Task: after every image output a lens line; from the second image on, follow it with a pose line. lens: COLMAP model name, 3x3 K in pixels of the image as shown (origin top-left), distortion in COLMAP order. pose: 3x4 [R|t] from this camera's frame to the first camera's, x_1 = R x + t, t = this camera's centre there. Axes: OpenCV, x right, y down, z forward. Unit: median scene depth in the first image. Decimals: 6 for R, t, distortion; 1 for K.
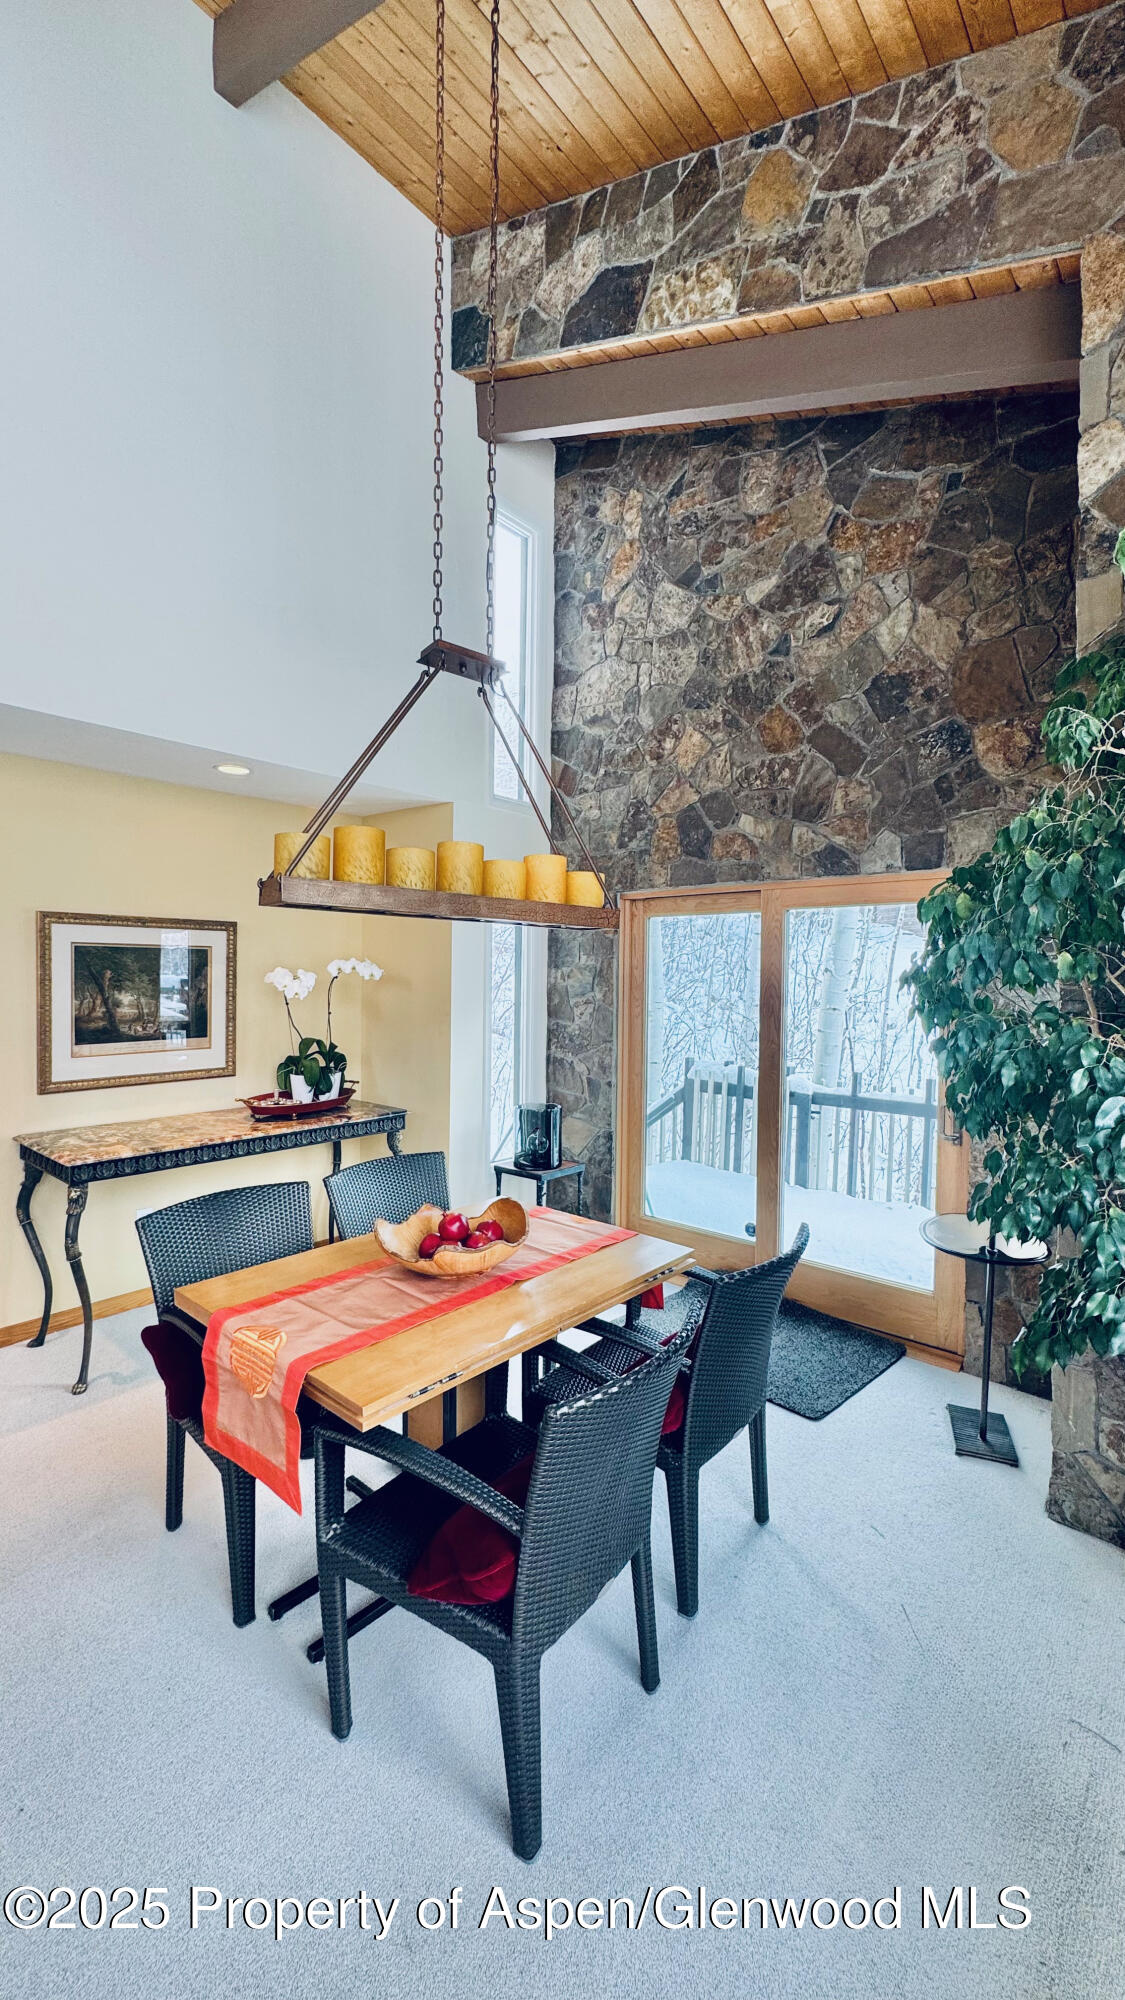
lens RADIAL K [[800.0, 0, 562.5], [0, 800.0, 1000.0], [0, 0, 1]] dist [-0.002421, 0.000010]
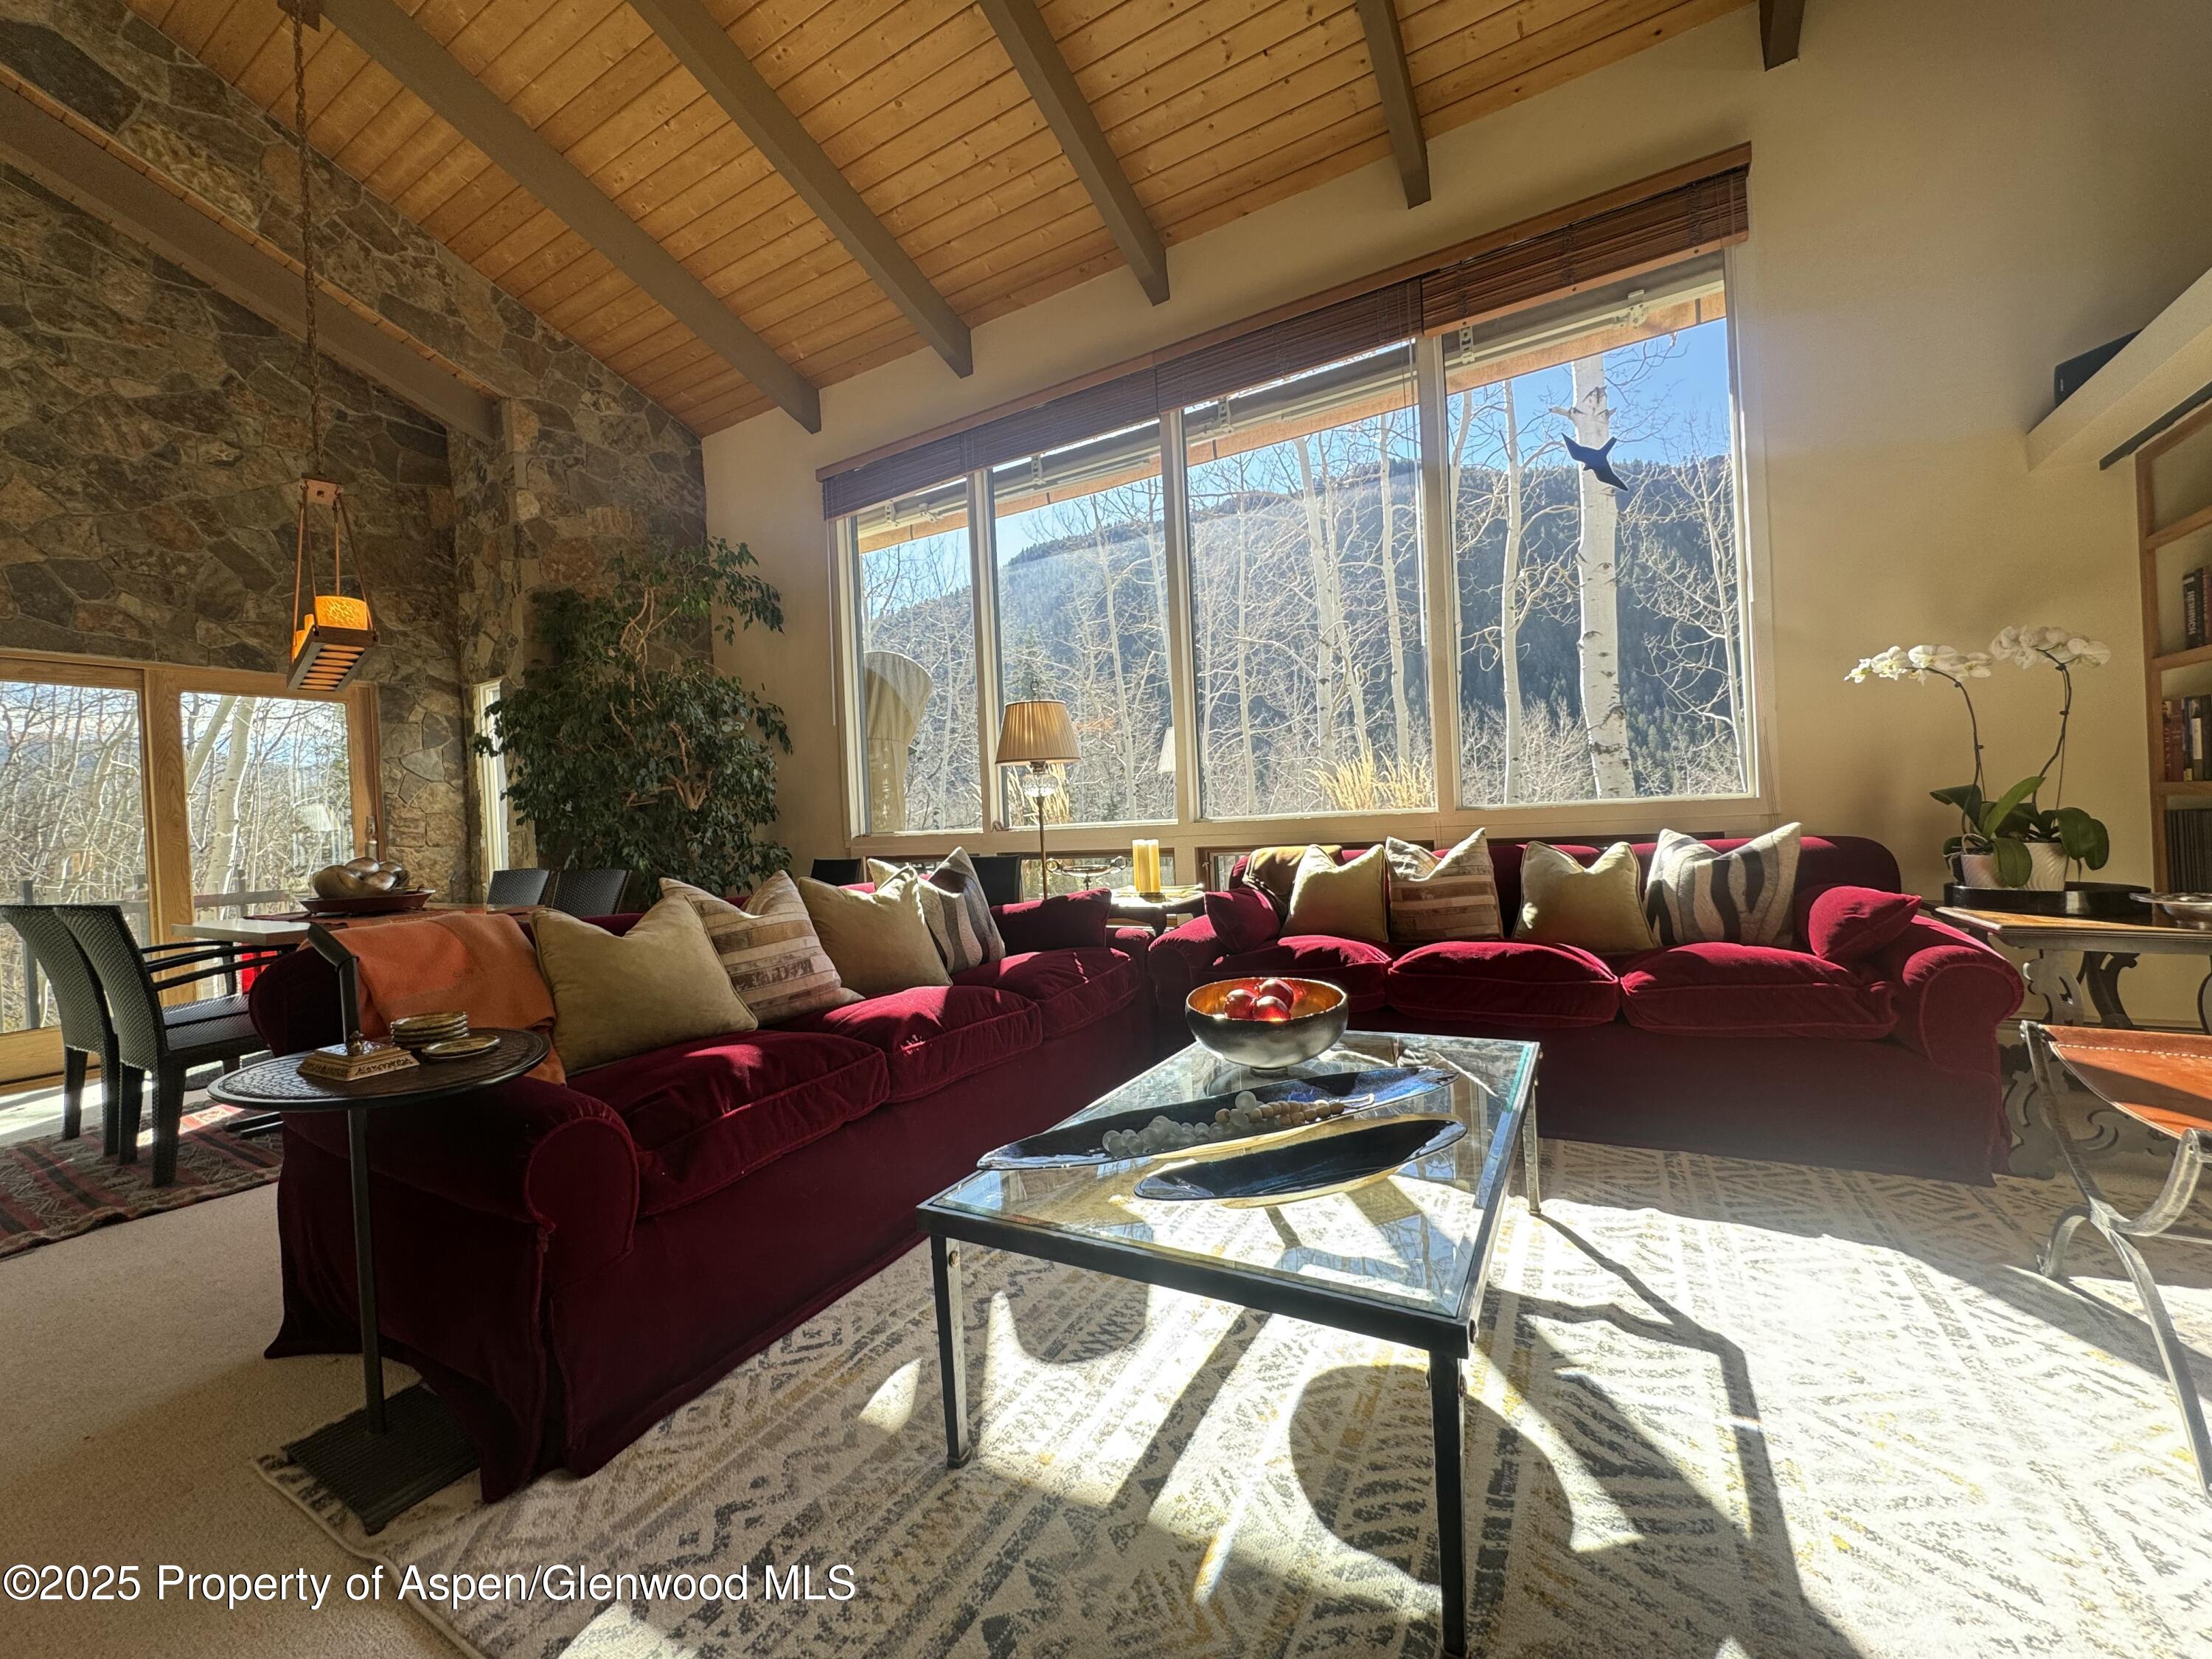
lens RADIAL K [[879.5, 0, 1093.2], [0, 879.5, 834.0], [0, 0, 1]] dist [0.000596, 0.000160]
pose [[-0.159663, -0.013737, 0.987076, -1.107690], [0.078872, 0.996529, 0.026626, 0.147850], [-0.984016, 0.082104, -0.158025, -0.028155]]
